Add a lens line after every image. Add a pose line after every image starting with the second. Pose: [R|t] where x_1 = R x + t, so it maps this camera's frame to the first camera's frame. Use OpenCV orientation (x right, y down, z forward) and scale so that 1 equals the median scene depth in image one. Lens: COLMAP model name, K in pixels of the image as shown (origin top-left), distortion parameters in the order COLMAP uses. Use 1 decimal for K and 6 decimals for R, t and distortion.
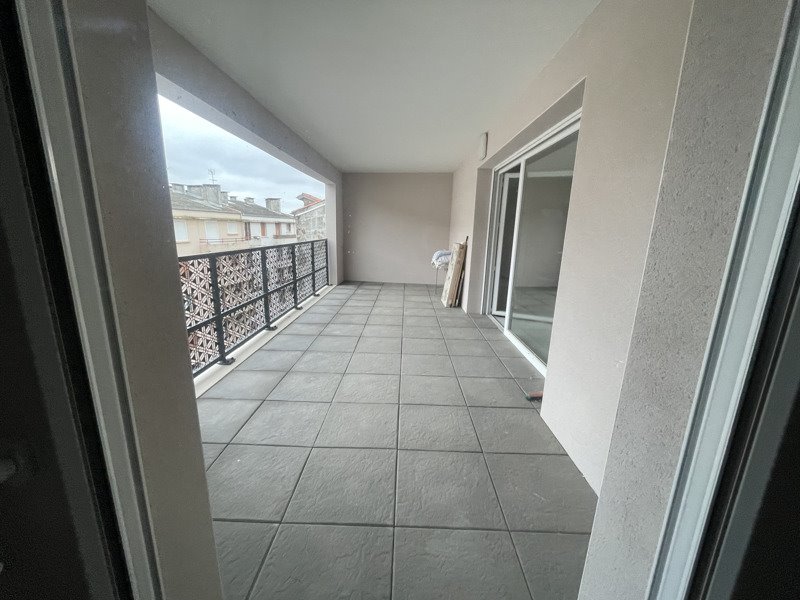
lens RADIAL K [[324.2, 0, 400.0], [0, 324.2, 298.2], [0, 0, 1]] dist [-0.008972, 0.000631]
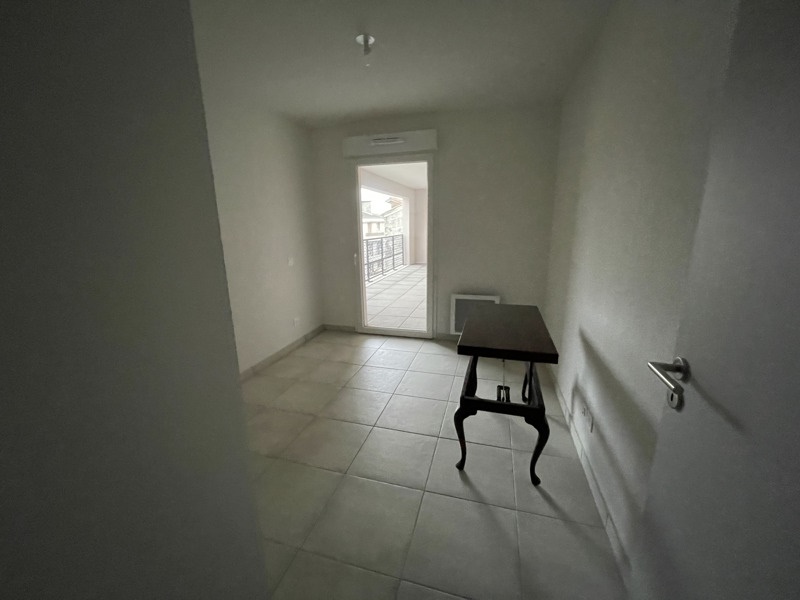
lens RADIAL K [[324.2, 0, 400.4], [0, 324.2, 299.4], [0, 0, 1]] dist [-0.008972, 0.000631]
pose [[0.966342, 0.023053, -0.256226, 0.070028], [-0.018986, 0.999652, 0.018335, 0.042175], [0.256559, -0.012853, 0.966443, -0.208885]]
